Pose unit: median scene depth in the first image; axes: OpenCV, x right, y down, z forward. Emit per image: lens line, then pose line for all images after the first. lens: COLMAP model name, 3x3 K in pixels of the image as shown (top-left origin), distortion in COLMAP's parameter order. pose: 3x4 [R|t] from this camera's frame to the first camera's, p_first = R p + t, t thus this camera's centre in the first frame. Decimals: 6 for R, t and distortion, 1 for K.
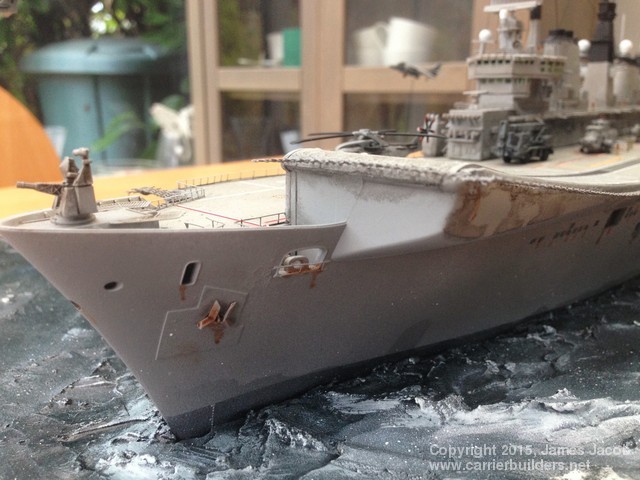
lens RADIAL K [[606.3, 0, 320.0], [0, 606.3, 240.0], [0, 0, 1]] dist [0.123029, -0.284643]
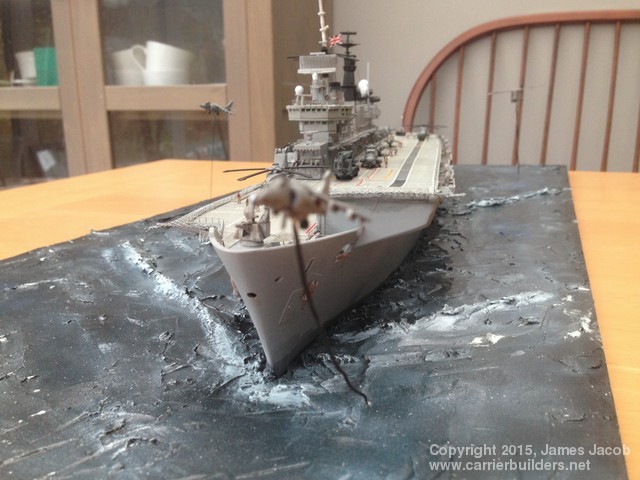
lens RADIAL K [[598.7, 0, 320.0], [0, 598.7, 240.0], [0, 0, 1]] dist [0.105622, -0.213293]
pose [[0.857724, -0.133705, 0.496420, -0.775918], [0.139010, 0.989938, 0.026444, -0.044263], [-0.494960, 0.046326, 0.867680, -0.367590]]
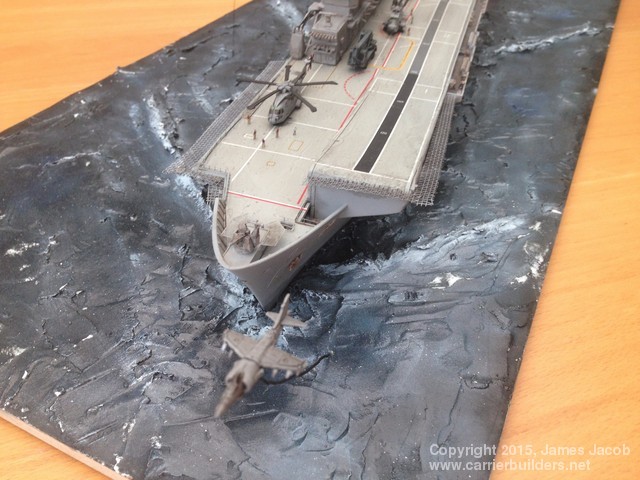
lens RADIAL K [[598.3, 0, 320.0], [0, 598.3, 240.0], [0, 0, 1]] dist [0.088296, -0.165064]
pose [[0.900663, -0.249720, 0.355592, -0.651754], [0.066411, 0.887858, 0.455300, -0.702345], [-0.429413, -0.386457, 0.816245, -0.537227]]
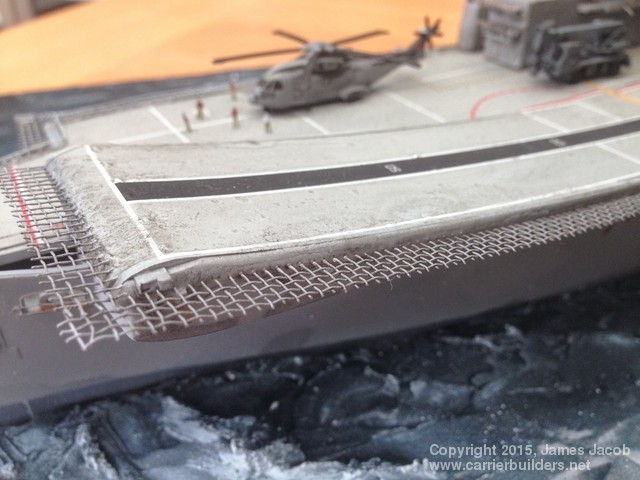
lens RADIAL K [[618.9, 0, 320.0], [0, 618.9, 240.0], [0, 0, 1]] dist [0.075320, -0.240804]
pose [[0.955326, 0.151315, -0.253884, 0.429088], [-0.061831, 0.942317, 0.328960, -0.283862], [0.289016, -0.298566, 0.909576, 0.311019]]
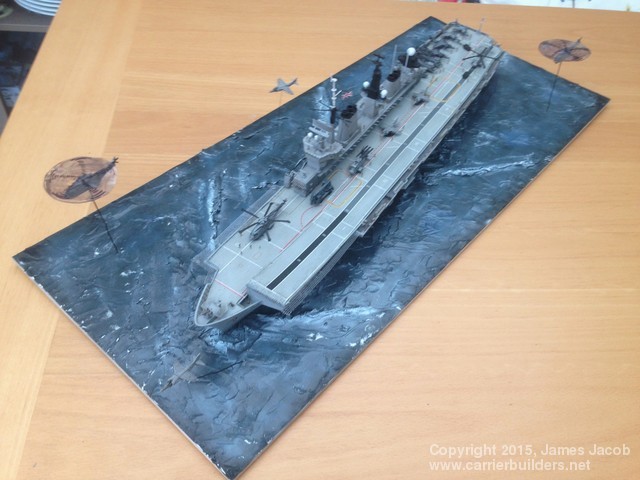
lens RADIAL K [[598.3, 0, 320.0], [0, 598.3, 240.0], [0, 0, 1]] dist [0.088296, -0.165064]
pose [[0.983782, -0.082981, 0.159022, -0.170327], [-0.023603, 0.818958, 0.573368, -2.450058], [-0.177810, -0.567822, 0.803717, -1.987724]]
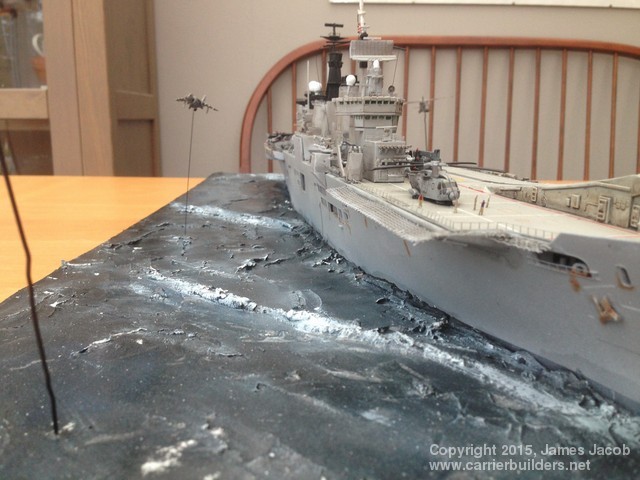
lens RADIAL K [[598.7, 0, 320.0], [0, 598.7, 240.0], [0, 0, 1]] dist [0.105622, -0.213293]
pose [[0.606251, -0.157098, 0.779602, -1.357706], [0.182593, 0.981603, 0.055811, -0.191554], [-0.774028, 0.108515, 0.623783, 0.652904]]
